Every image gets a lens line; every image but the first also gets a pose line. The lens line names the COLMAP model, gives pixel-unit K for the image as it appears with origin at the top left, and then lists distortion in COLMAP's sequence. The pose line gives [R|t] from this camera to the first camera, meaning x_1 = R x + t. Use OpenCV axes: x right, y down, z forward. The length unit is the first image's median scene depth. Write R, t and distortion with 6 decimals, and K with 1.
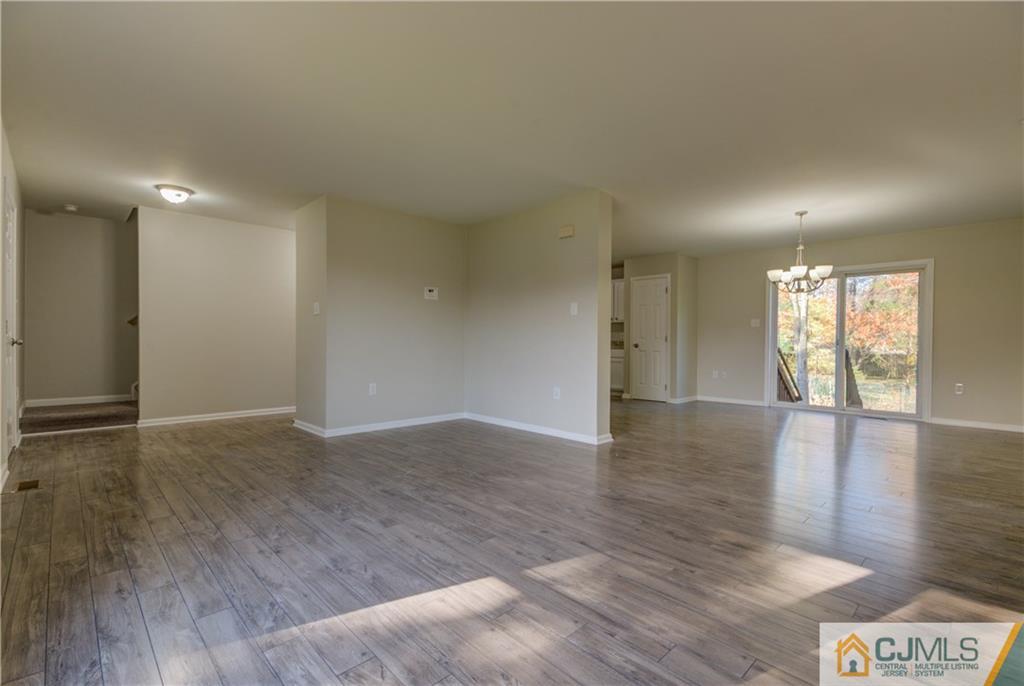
lens RADIAL K [[484.9, 0, 509.3], [0, 484.9, 340.2], [0, 0, 1]] dist [0.010892, 0.000415]
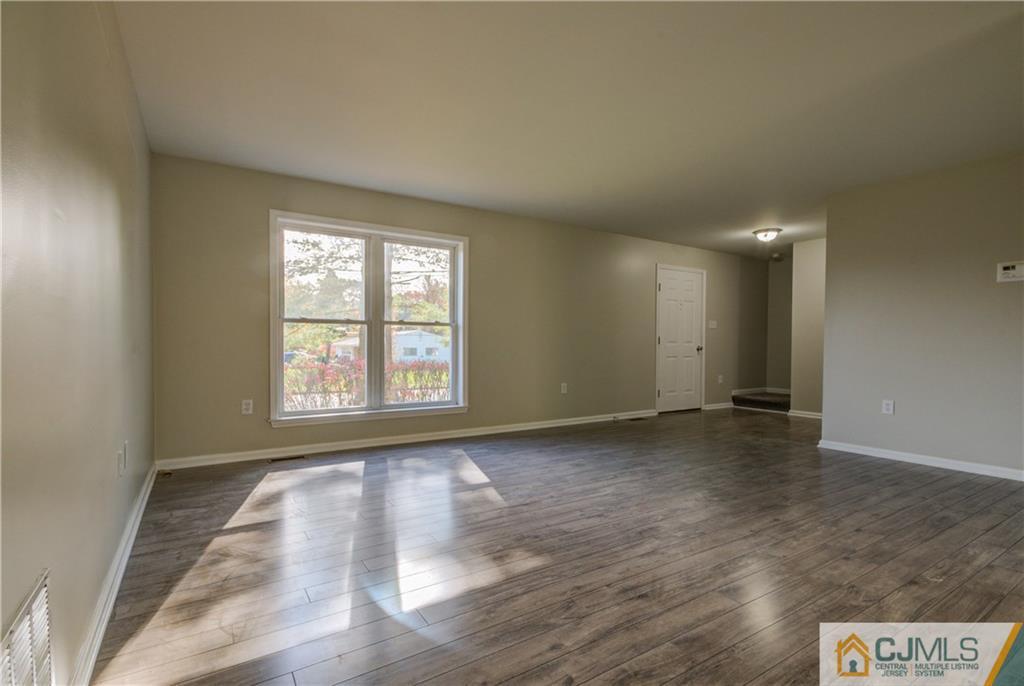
lens RADIAL K [[484.9, 0, 531.2], [0, 484.9, 352.1], [0, 0, 1]] dist [0.010892, 0.000415]
pose [[-0.188858, 0.005212, -0.981991, 1.125568], [-0.001850, 0.999982, 0.005663, 0.009693], [0.982003, 0.002886, -0.188845, 1.010113]]
